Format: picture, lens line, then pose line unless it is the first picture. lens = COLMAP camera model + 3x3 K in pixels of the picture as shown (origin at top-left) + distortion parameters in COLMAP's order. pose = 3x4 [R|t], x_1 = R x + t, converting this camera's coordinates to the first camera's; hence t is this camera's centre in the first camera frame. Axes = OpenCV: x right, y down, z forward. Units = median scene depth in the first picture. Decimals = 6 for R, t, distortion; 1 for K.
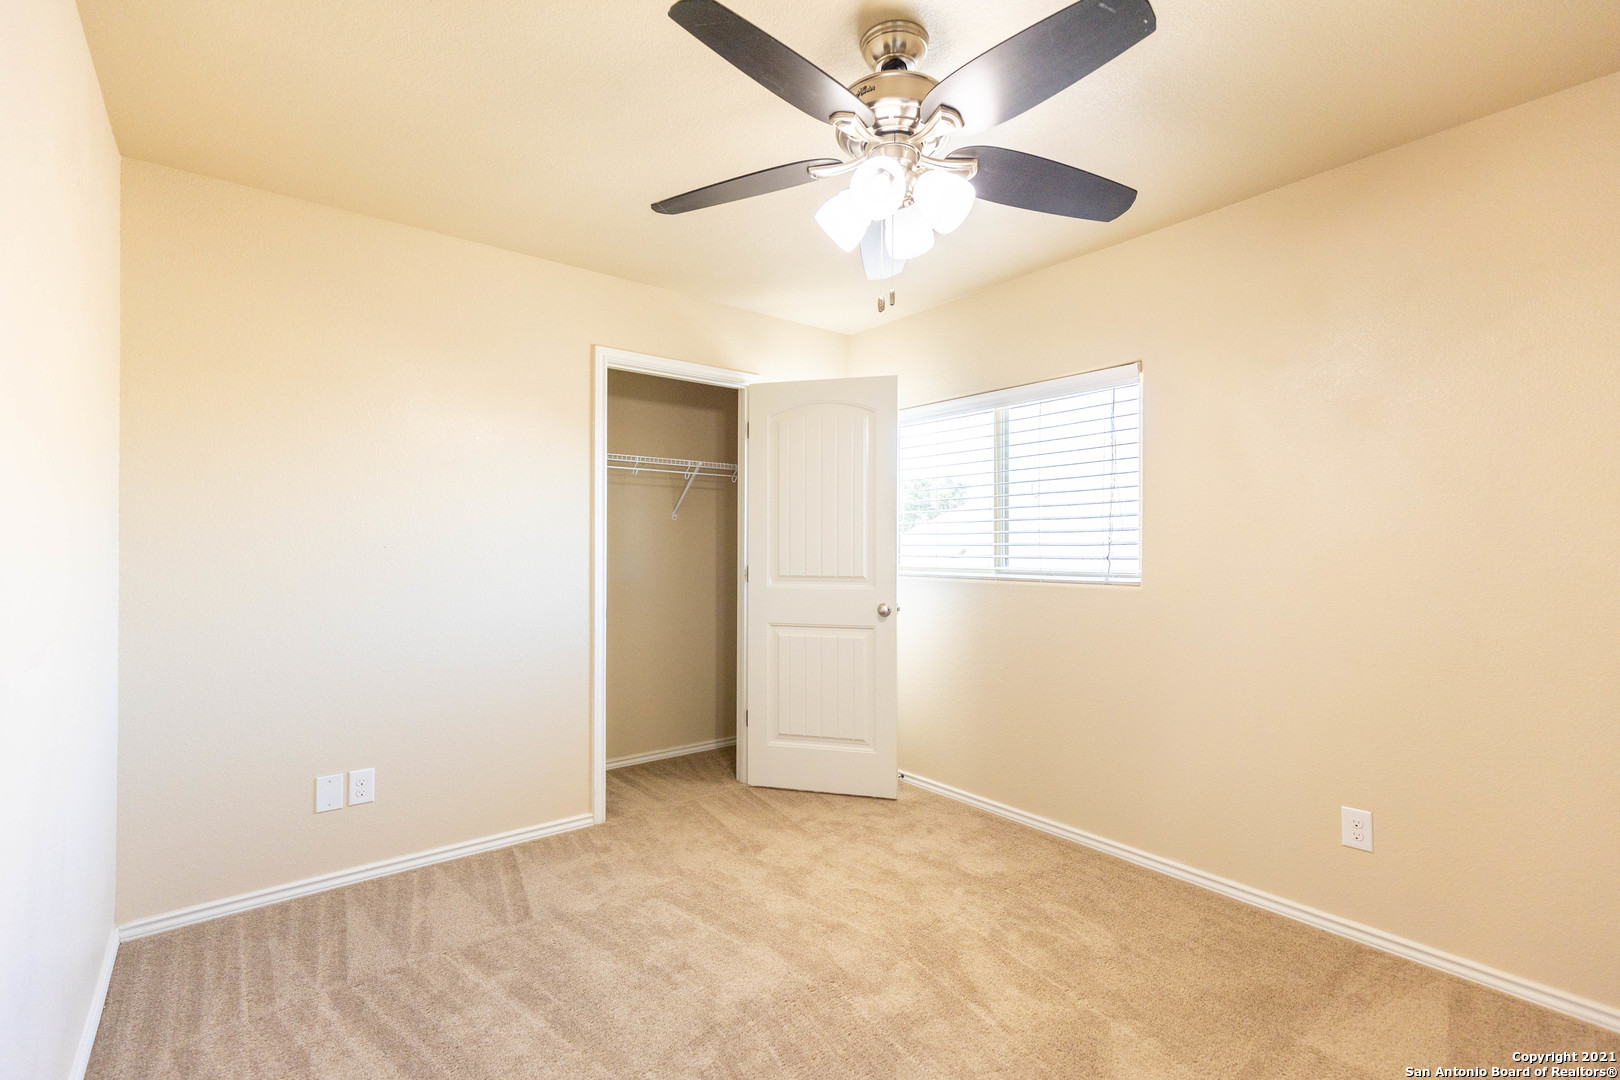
lens RADIAL K [[735.0, 0, 814.5], [0, 735.0, 539.0], [0, 0, 1]] dist [0.009307, -0.003163]
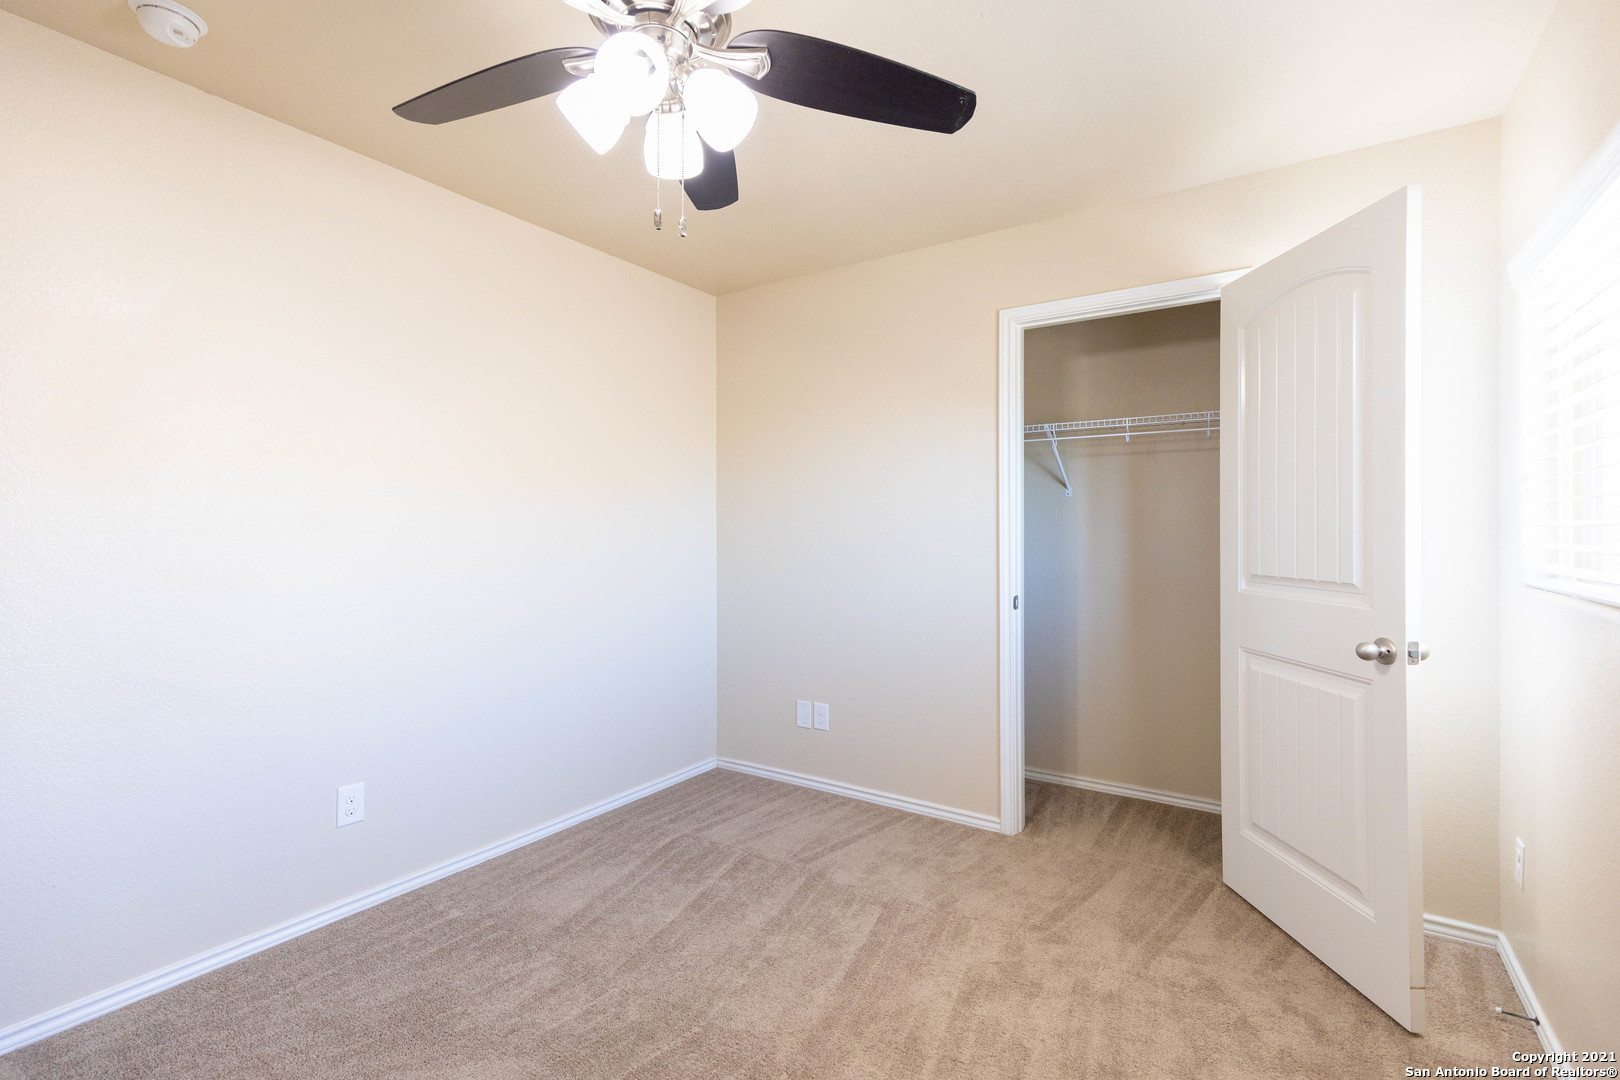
lens RADIAL K [[735.0, 0, 813.0], [0, 735.0, 526.4], [0, 0, 1]] dist [0.009307, -0.003163]
pose [[0.303540, -0.006973, -0.952793, 0.528574], [0.011759, 0.999924, -0.003572, 0.006707], [0.952746, -0.010119, 0.303599, 0.521278]]
